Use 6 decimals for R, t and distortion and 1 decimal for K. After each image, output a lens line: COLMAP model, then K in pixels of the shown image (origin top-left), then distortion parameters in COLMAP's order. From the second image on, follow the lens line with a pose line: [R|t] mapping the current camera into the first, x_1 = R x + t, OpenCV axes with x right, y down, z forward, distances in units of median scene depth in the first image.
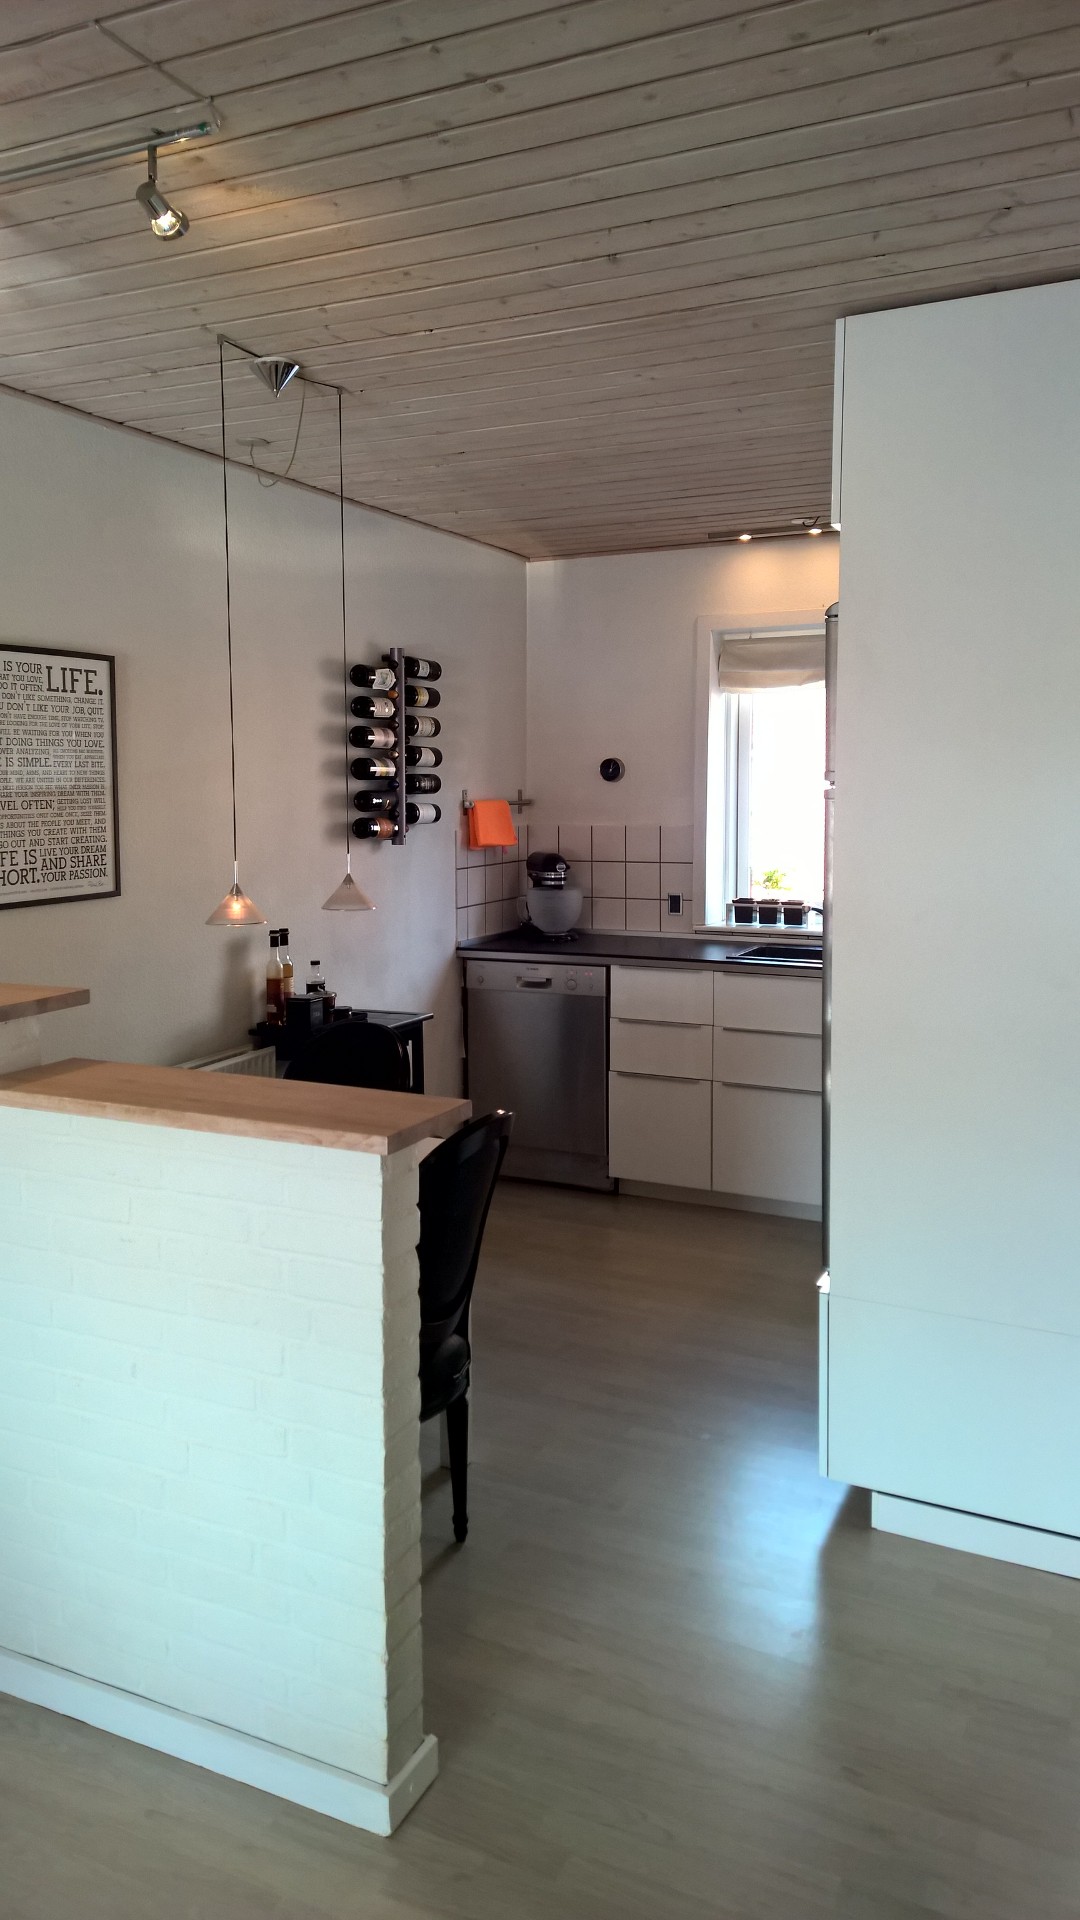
lens RADIAL K [[1421.8, 0, 534.1], [0, 1421.8, 959.7], [0, 0, 1]] dist [0.084634, -0.069980]
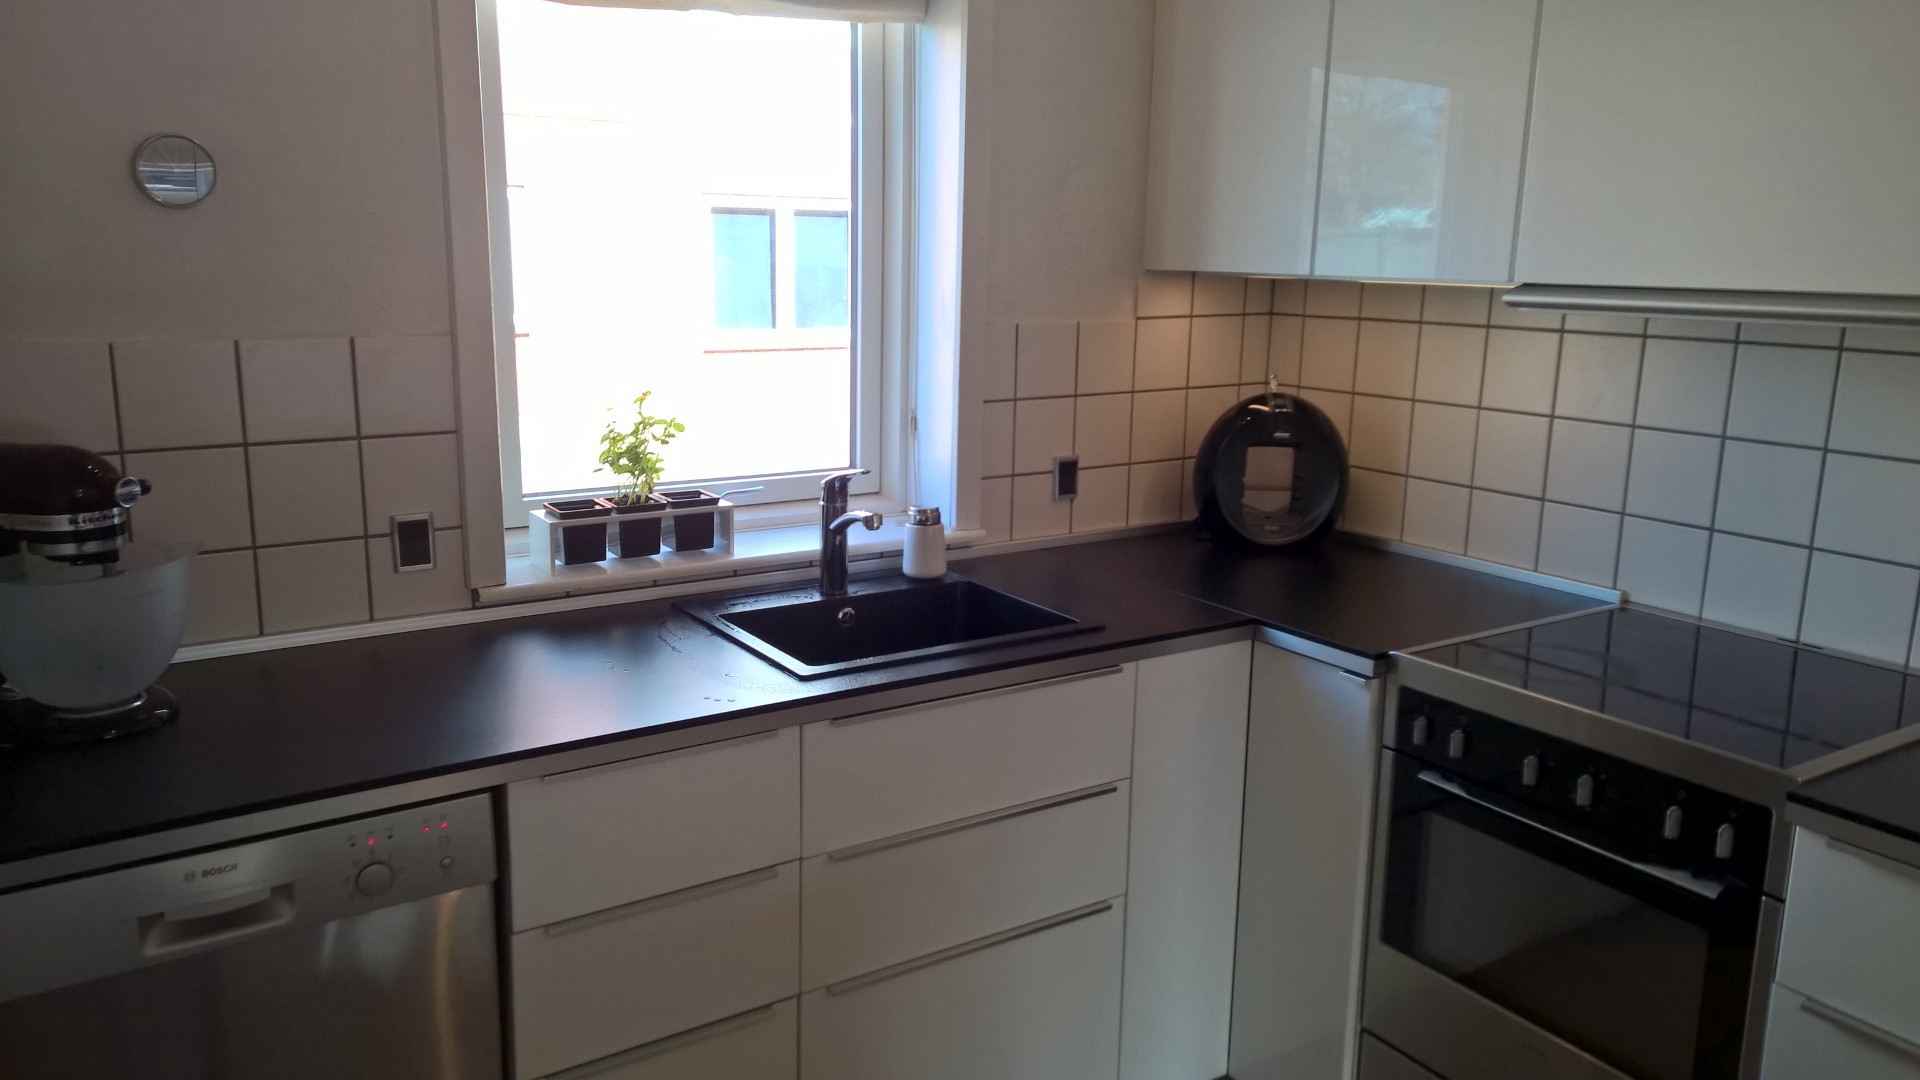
lens RADIAL K [[1421.8, 0, 960.3], [0, 1421.8, 474.6], [0, 0, 1]] dist [0.084634, -0.069980]
pose [[0.513286, -0.140338, 0.846665, -0.150122], [0.091883, 0.989855, 0.108369, -0.085930], [-0.853285, 0.022169, 0.520974, 0.678861]]
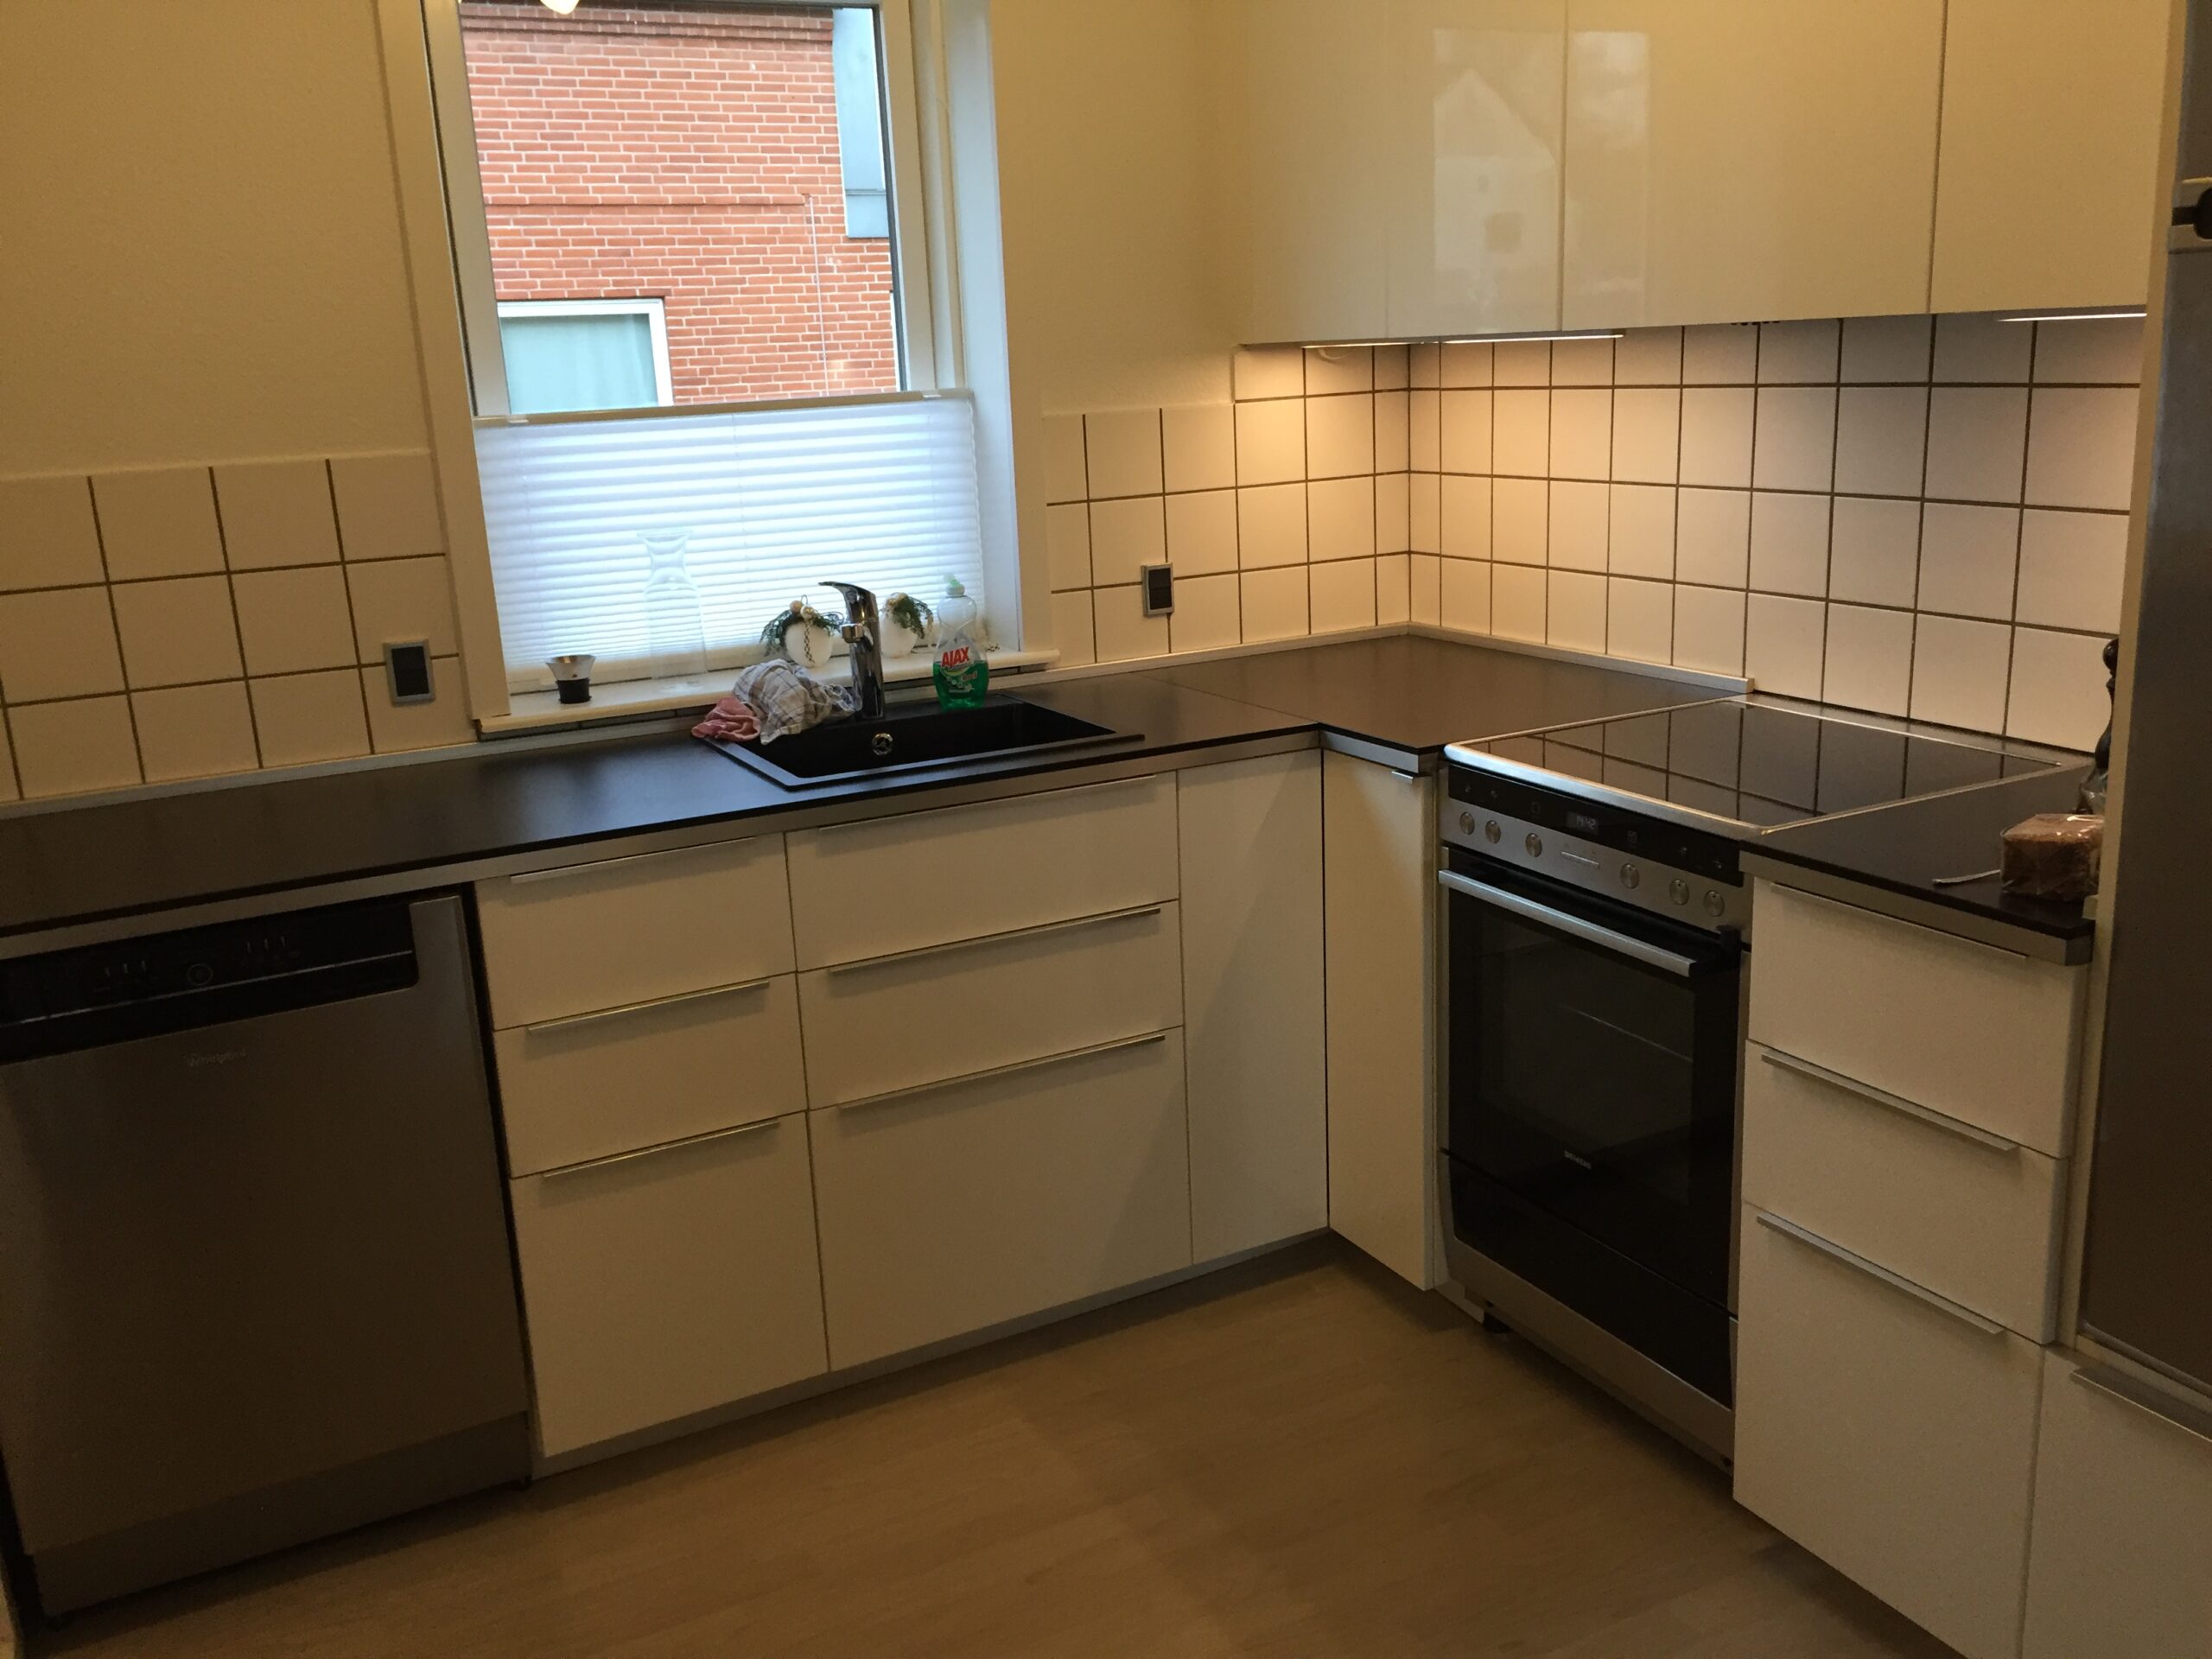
lens RADIAL K [[1898.0, 0, 1151.6], [0, 1898.0, 823.4], [0, 0, 1]] dist [0.063118, -0.123426]
pose [[0.579943, -0.227191, 0.782336, -0.183143], [0.142740, 0.973808, 0.176982, -0.061140], [-0.802054, 0.009031, 0.597183, 0.560439]]
